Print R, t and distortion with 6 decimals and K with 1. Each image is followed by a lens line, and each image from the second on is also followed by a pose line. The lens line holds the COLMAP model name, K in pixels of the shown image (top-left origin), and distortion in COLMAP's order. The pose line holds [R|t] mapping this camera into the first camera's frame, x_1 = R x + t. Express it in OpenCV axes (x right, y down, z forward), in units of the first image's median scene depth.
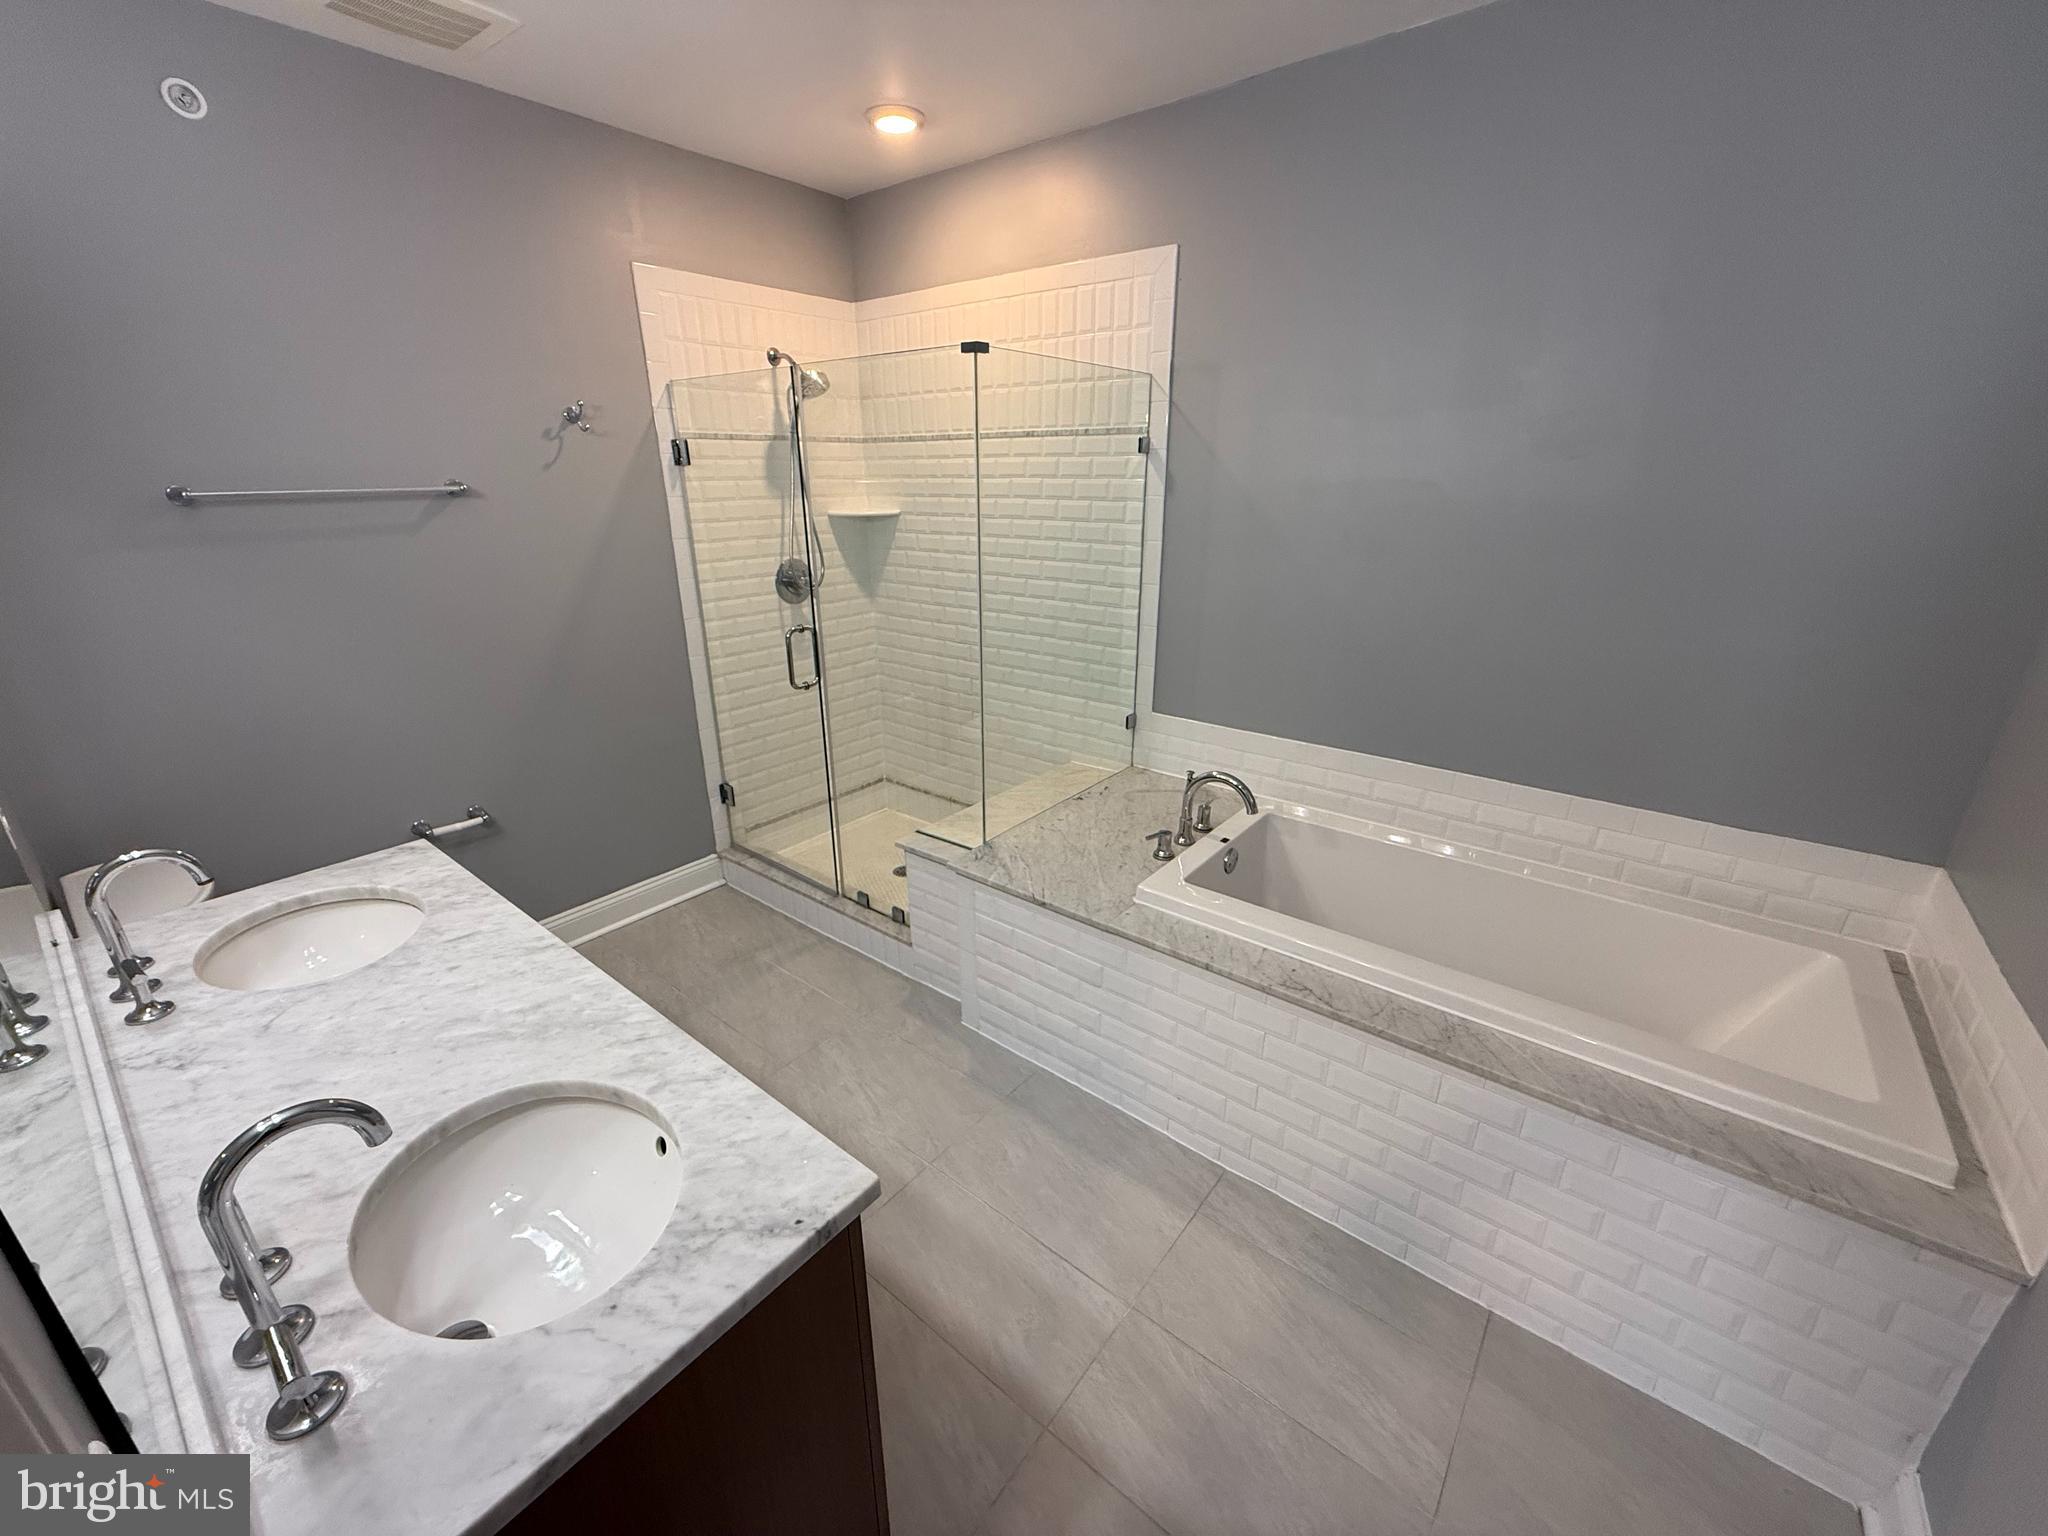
lens RADIAL K [[817.3, 0, 1020.6], [0, 817.3, 770.0], [0, 0, 1]] dist [0.001521, -0.000252]
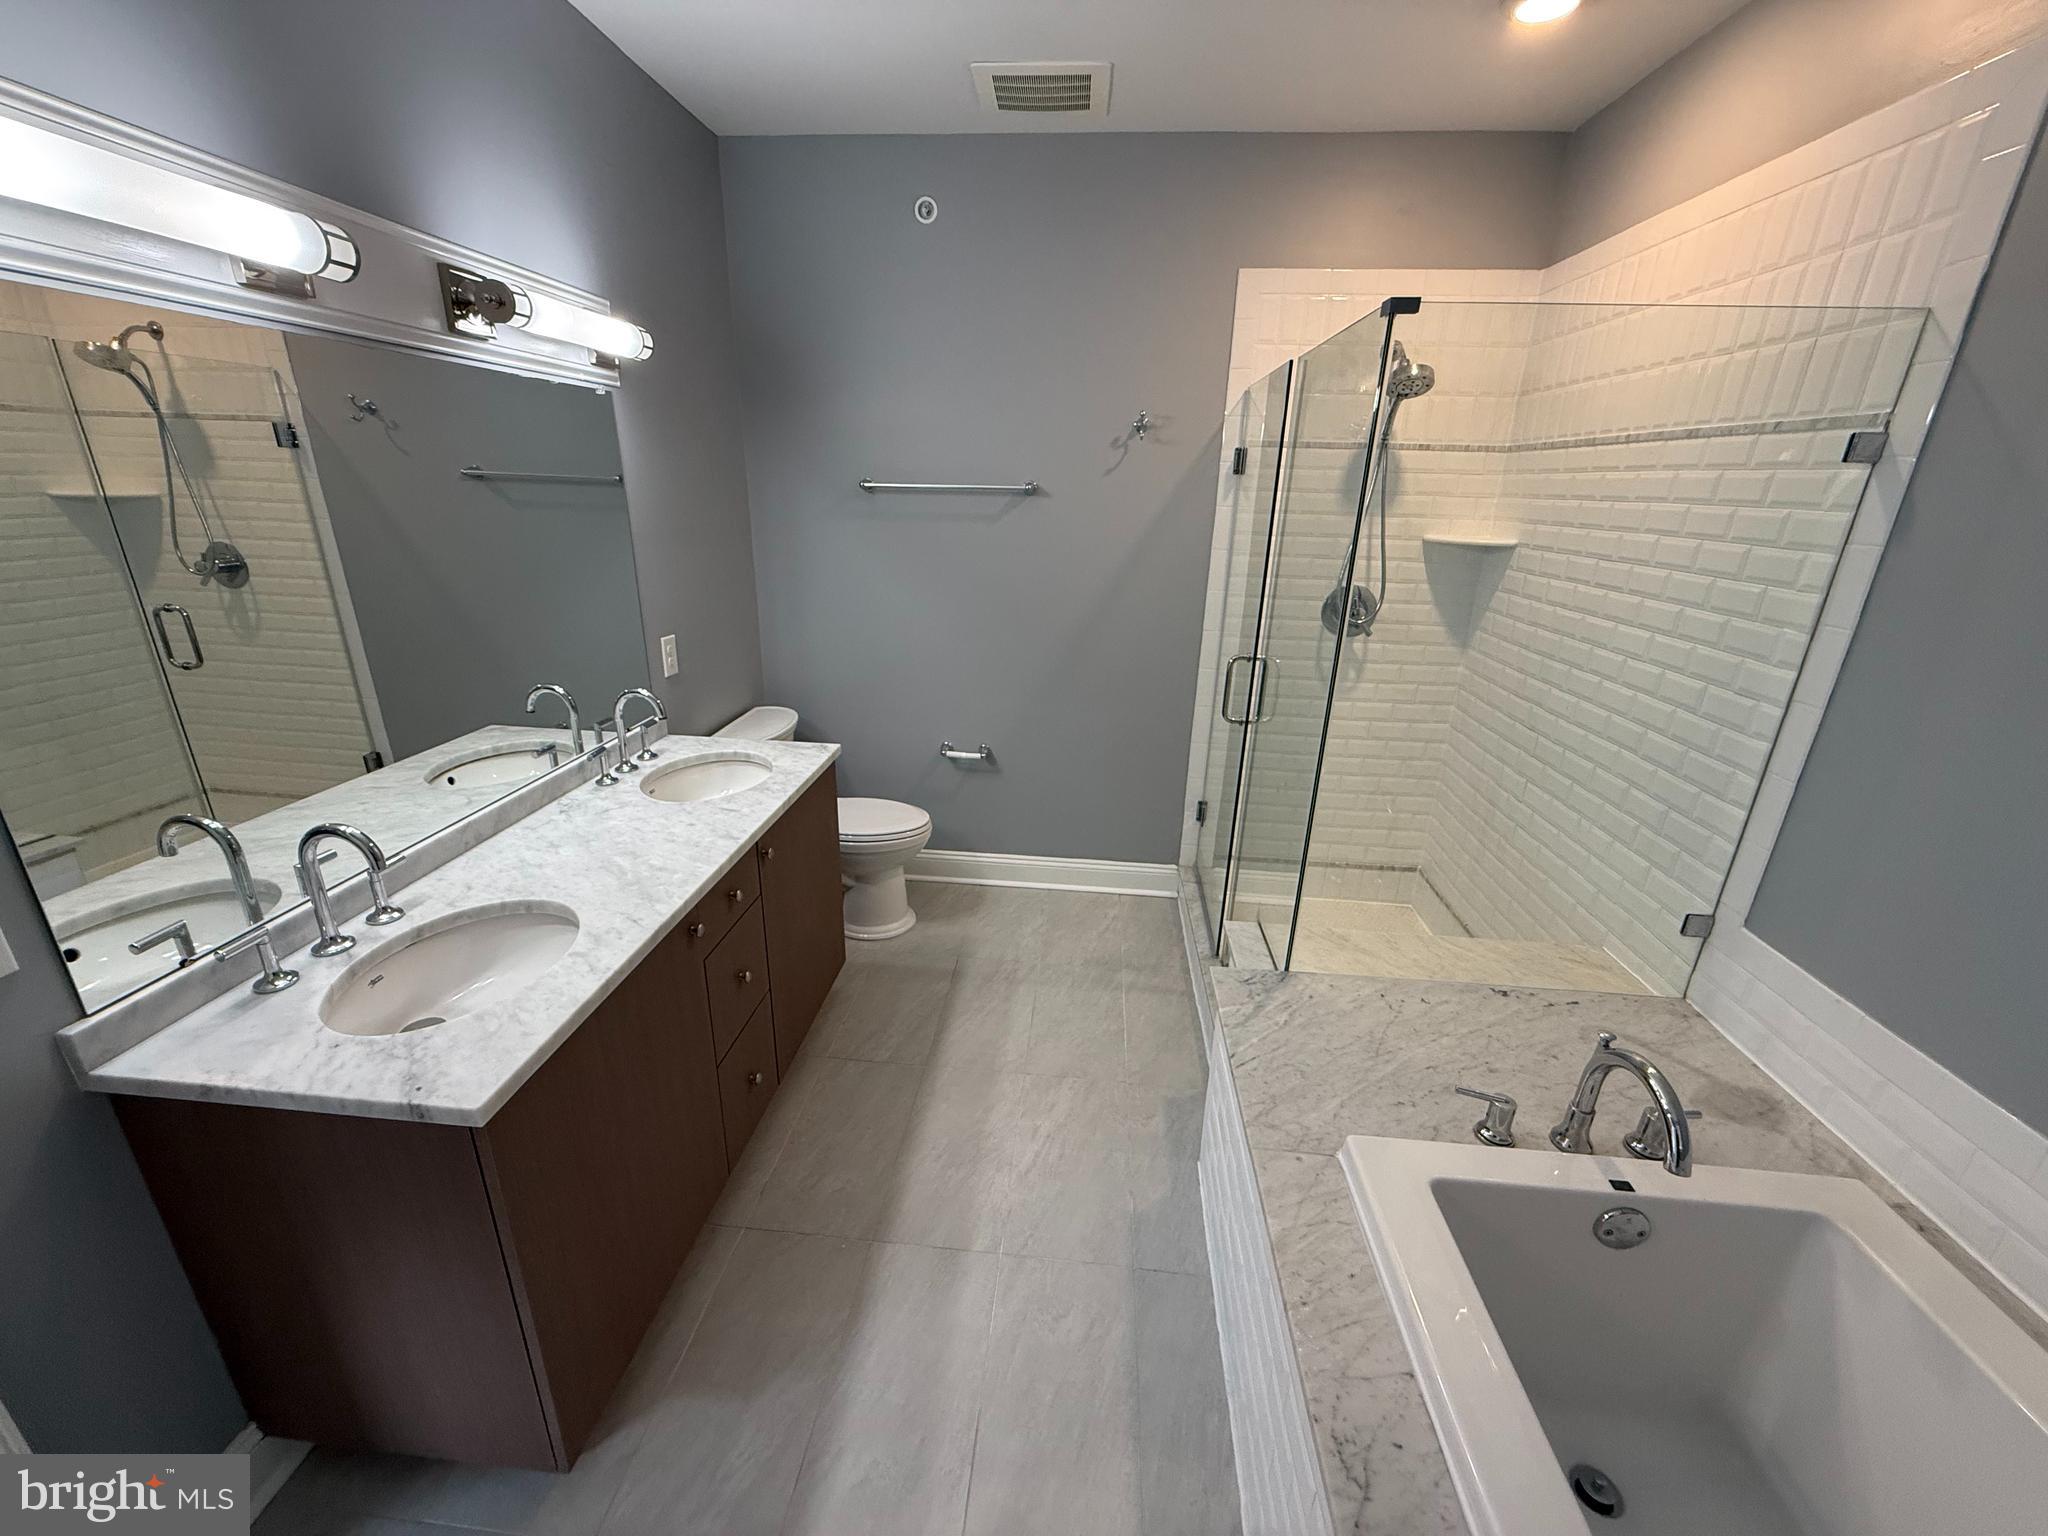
lens RADIAL K [[817.3, 0, 1020.6], [0, 817.3, 770.0], [0, 0, 1]] dist [0.001521, -0.000252]
pose [[0.549187, 0.297957, -0.780779, 0.305401], [-0.315012, 0.939173, 0.136827, -0.095954], [0.774055, 0.170811, 0.609641, 0.272709]]
